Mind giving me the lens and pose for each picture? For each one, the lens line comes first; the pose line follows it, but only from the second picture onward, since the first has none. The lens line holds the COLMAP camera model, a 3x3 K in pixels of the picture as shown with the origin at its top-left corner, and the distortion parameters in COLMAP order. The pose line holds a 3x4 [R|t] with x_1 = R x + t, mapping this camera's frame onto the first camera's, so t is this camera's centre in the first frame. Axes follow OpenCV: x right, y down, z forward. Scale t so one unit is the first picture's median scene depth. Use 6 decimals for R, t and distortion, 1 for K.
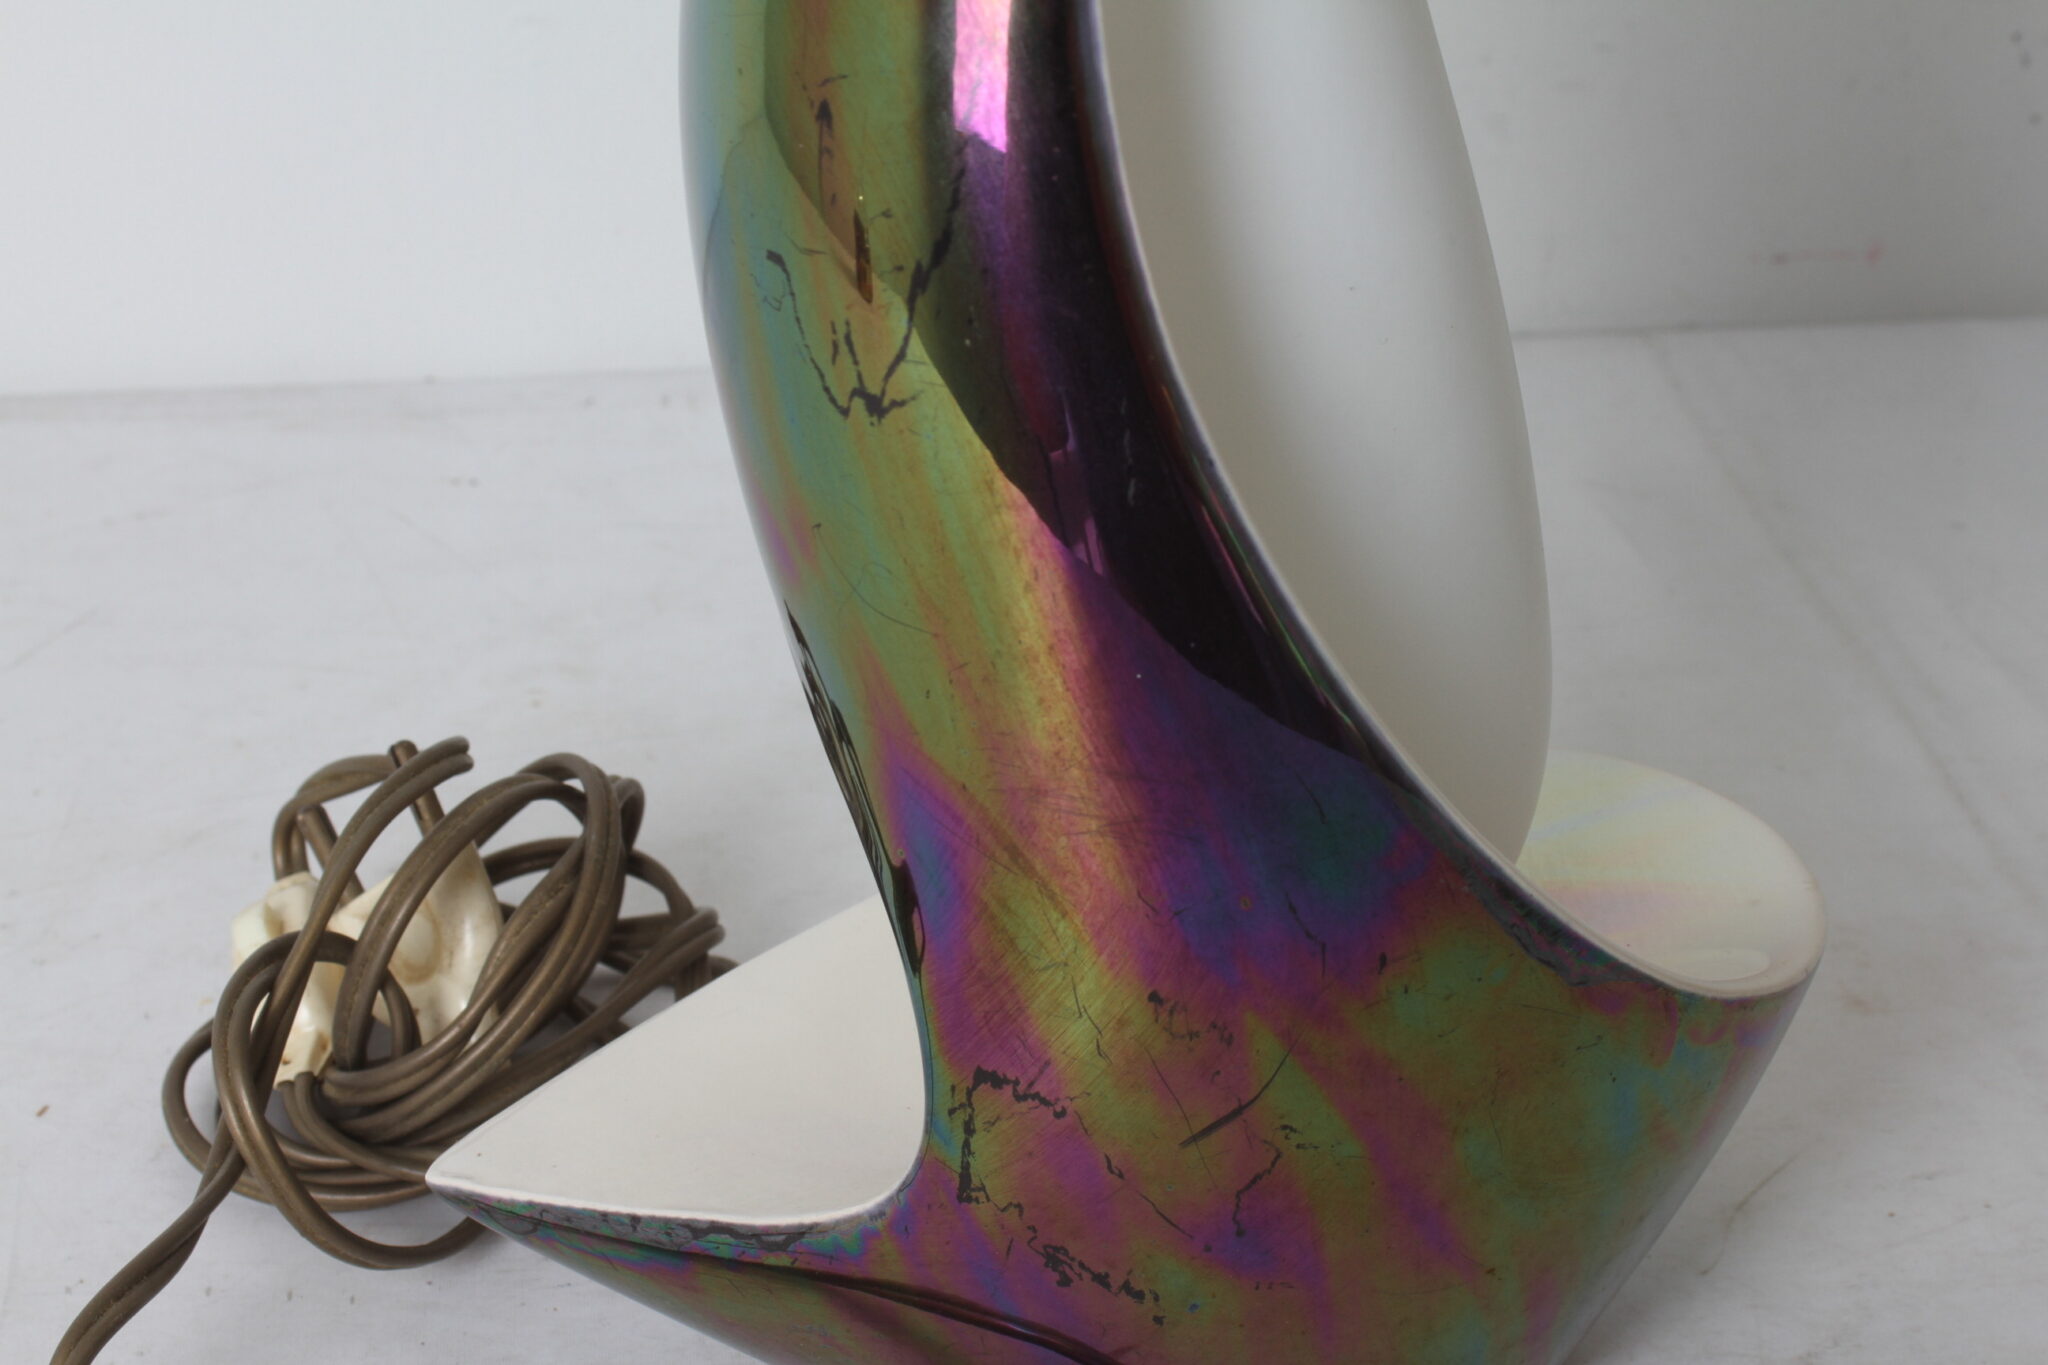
lens RADIAL K [[4434.5, 0, 1020.3], [0, 4434.5, 687.8], [0, 0, 1]] dist [0.001939, 0.000000]
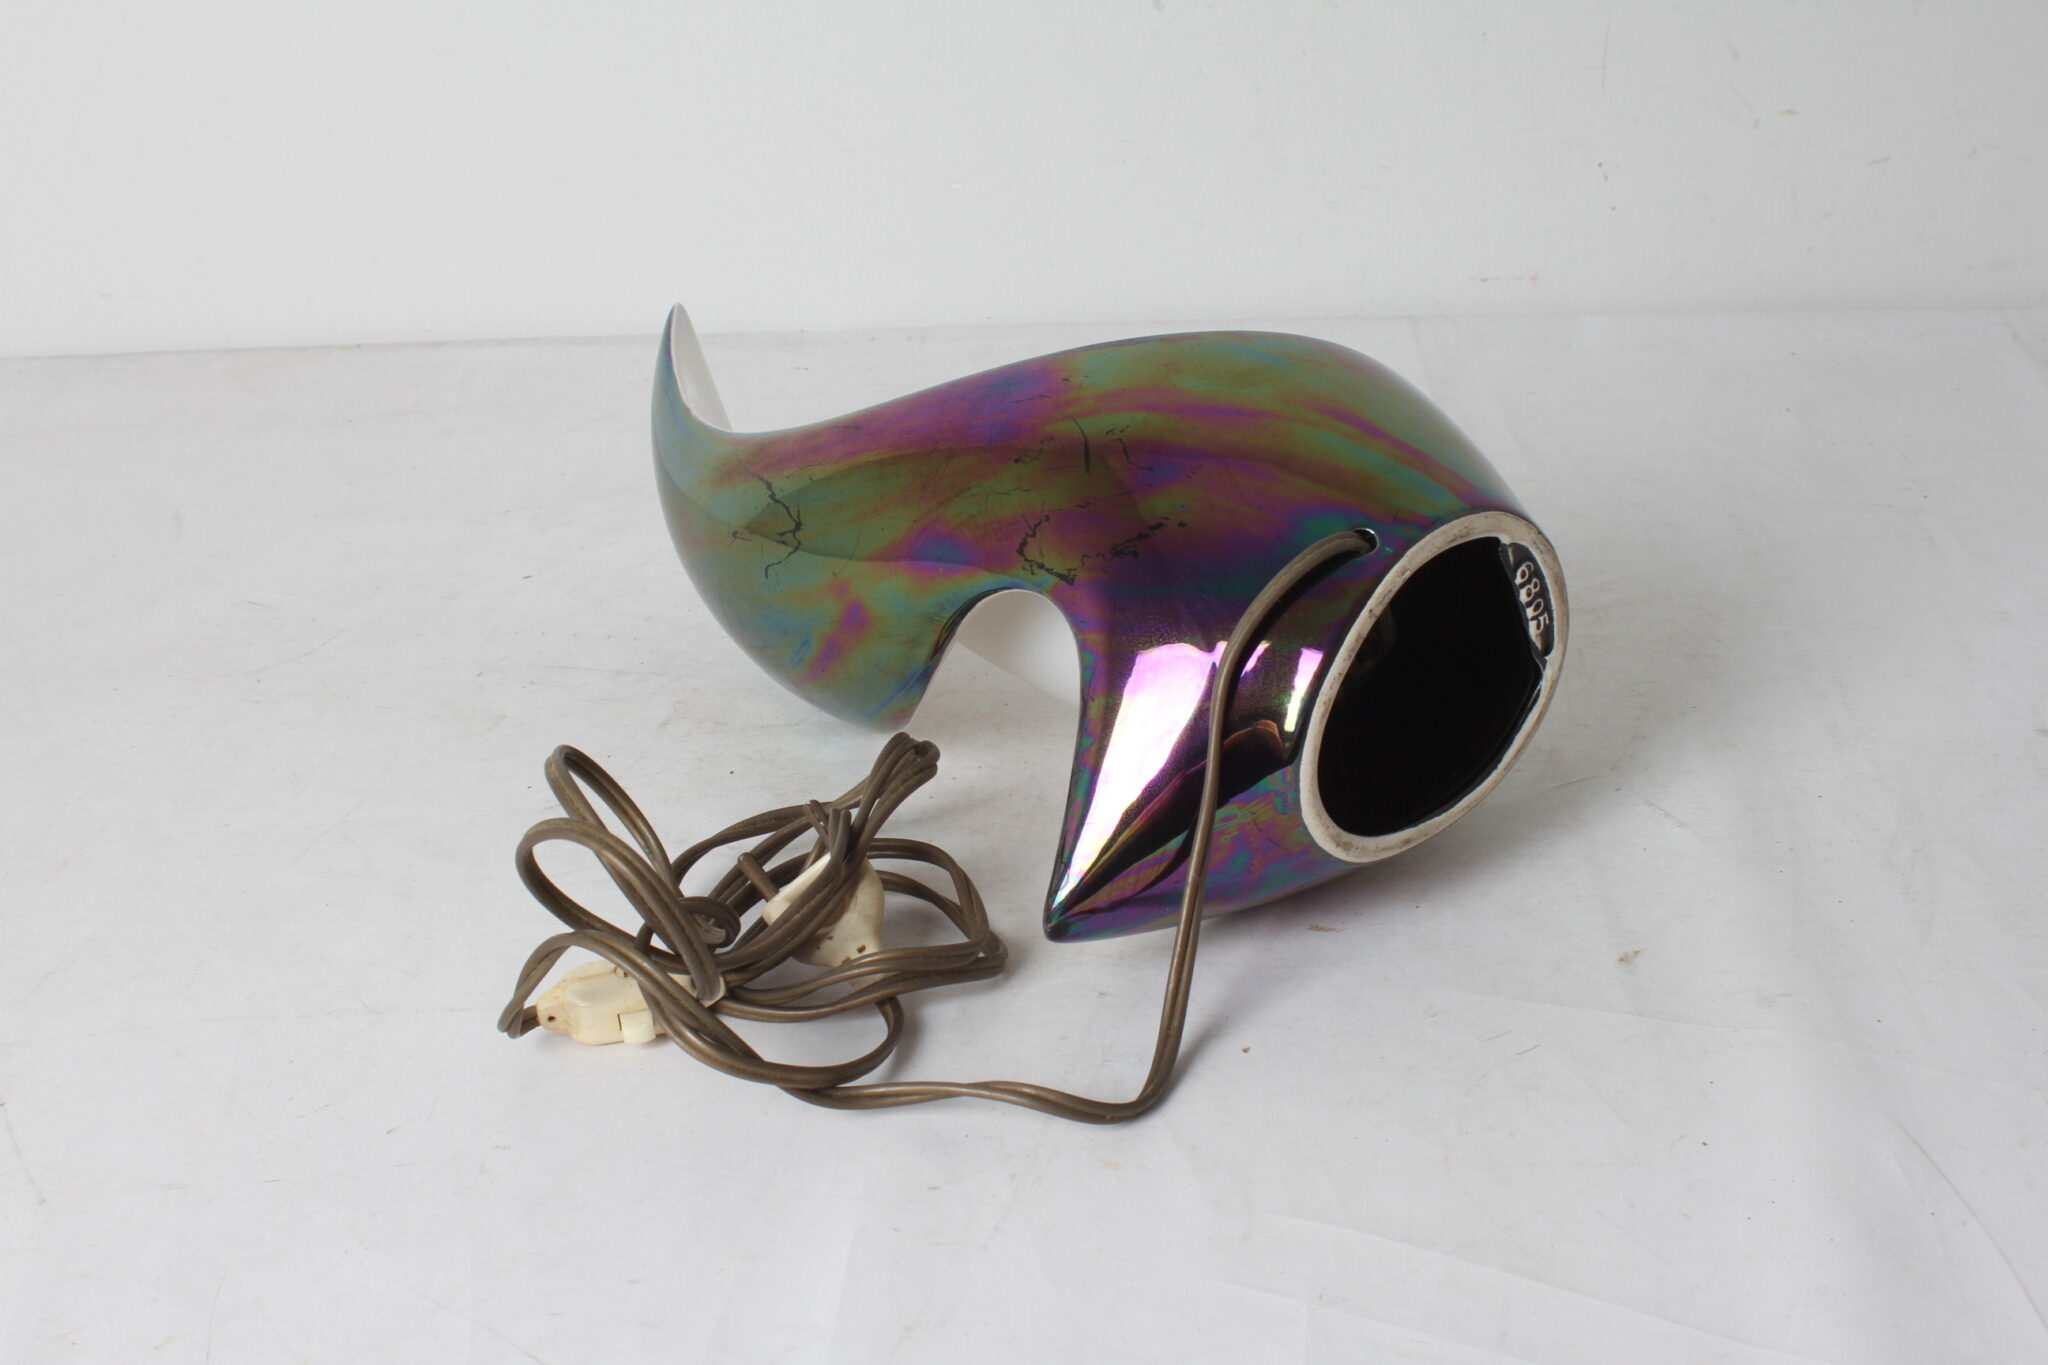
lens RADIAL K [[2900.9, 0, 1017.6], [0, 2900.9, 699.9], [0, 0, 1]] dist [-0.124409, 0.000000]
pose [[0.982691, 0.027654, -0.183179, 0.353933], [-0.037249, 0.998097, -0.049150, 0.268253], [0.181471, 0.055122, 0.981850, -0.459994]]
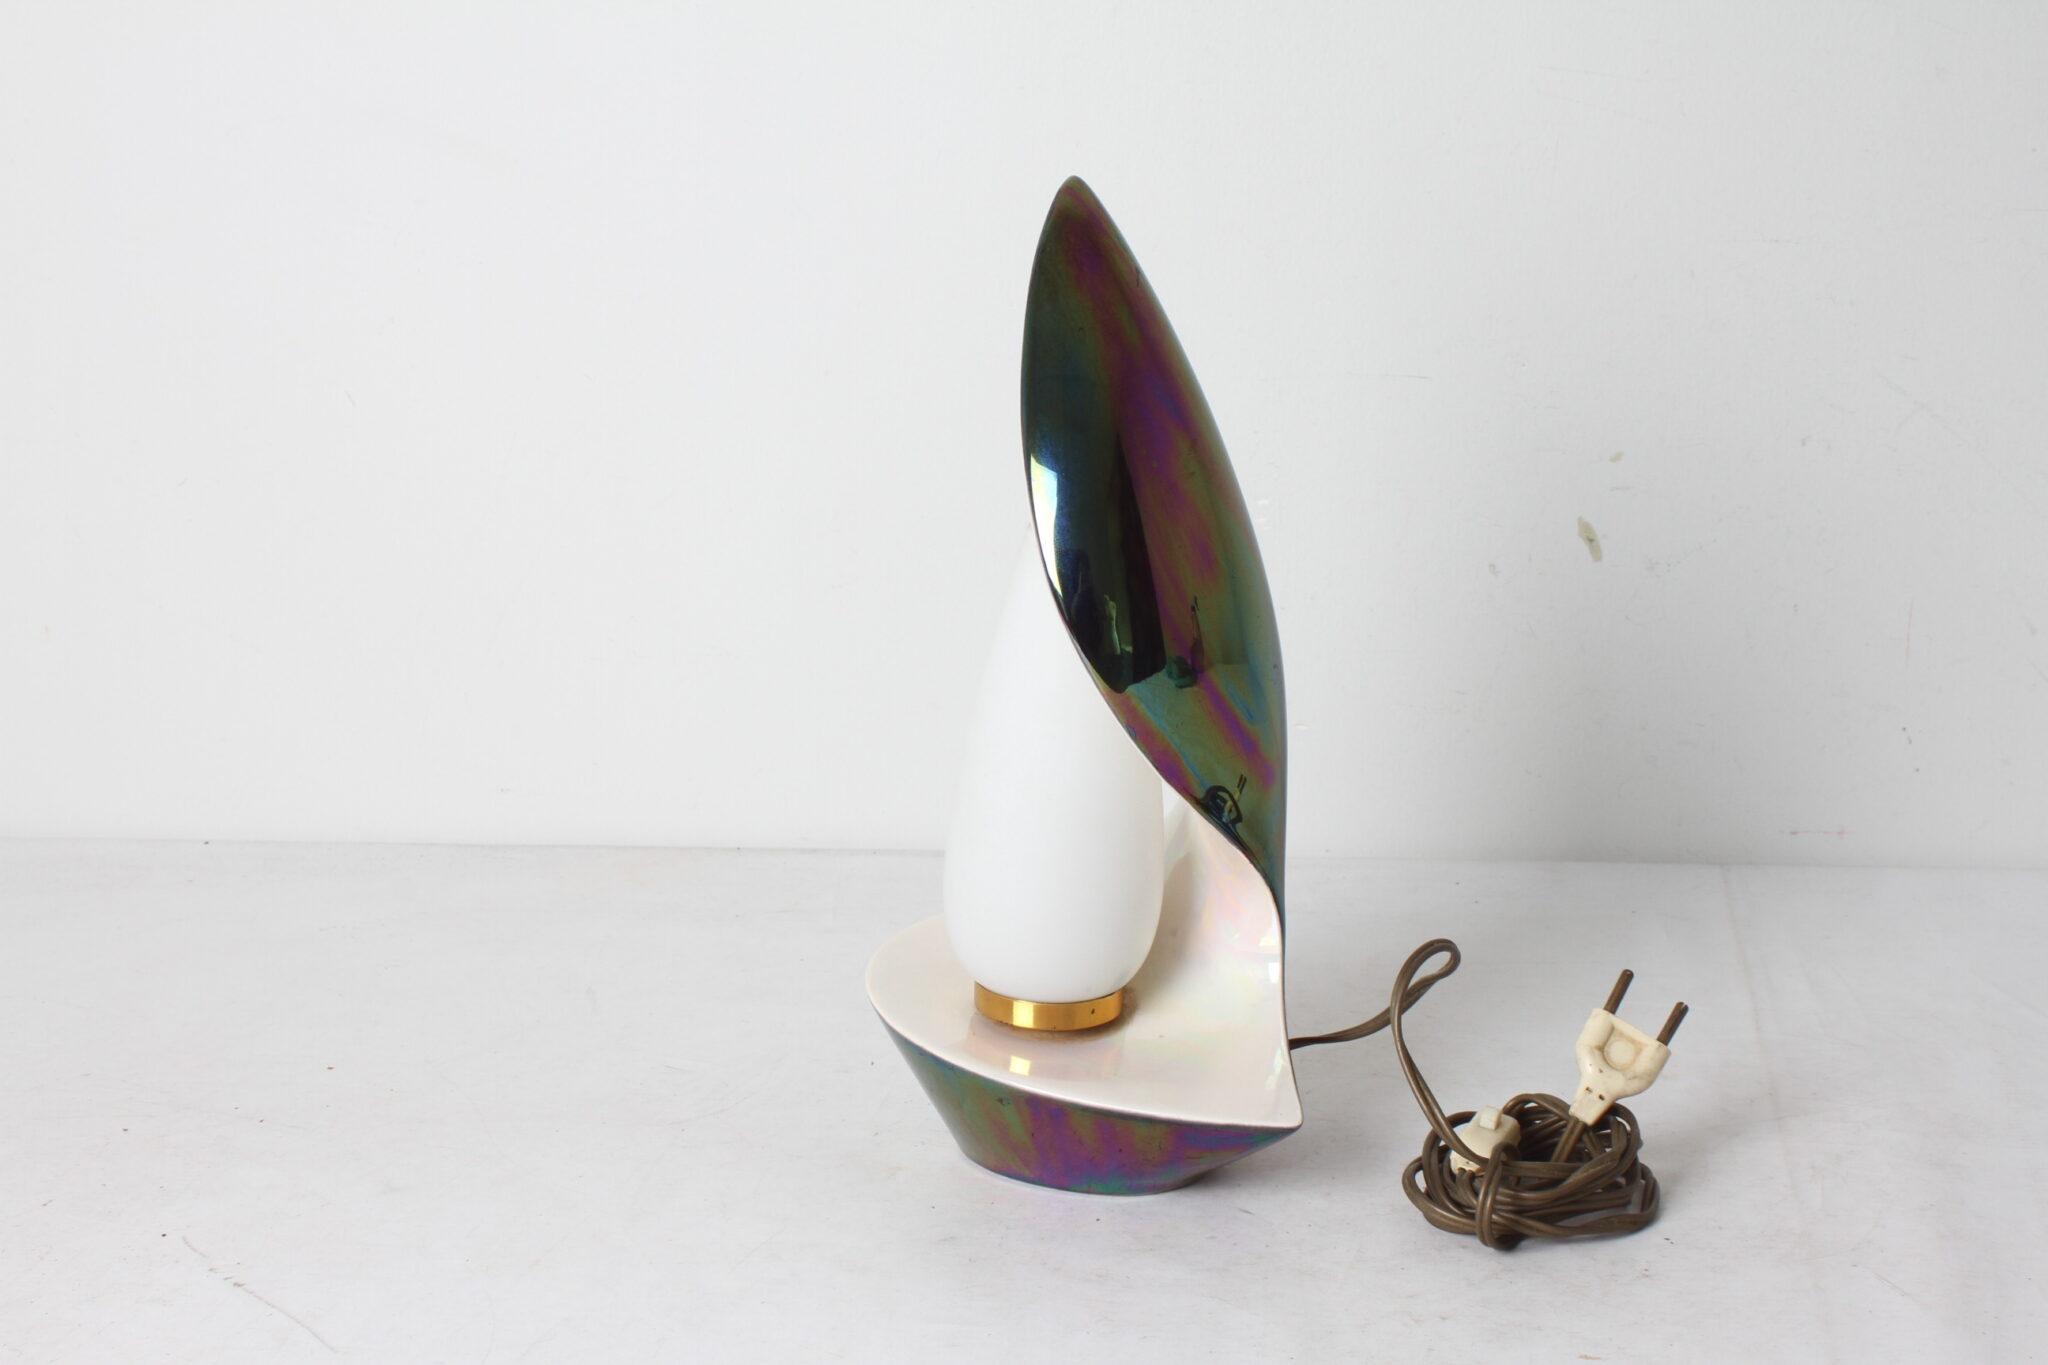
lens RADIAL K [[3562.0, 0, 1028.3], [0, 3562.0, 680.3], [0, 0, 1]] dist [-0.075613, 0.000000]
pose [[0.961343, 0.031292, -0.273571, 0.477018], [-0.094769, 0.970426, -0.222020, 0.404009], [0.258533, 0.239363, 0.935877, -1.131584]]
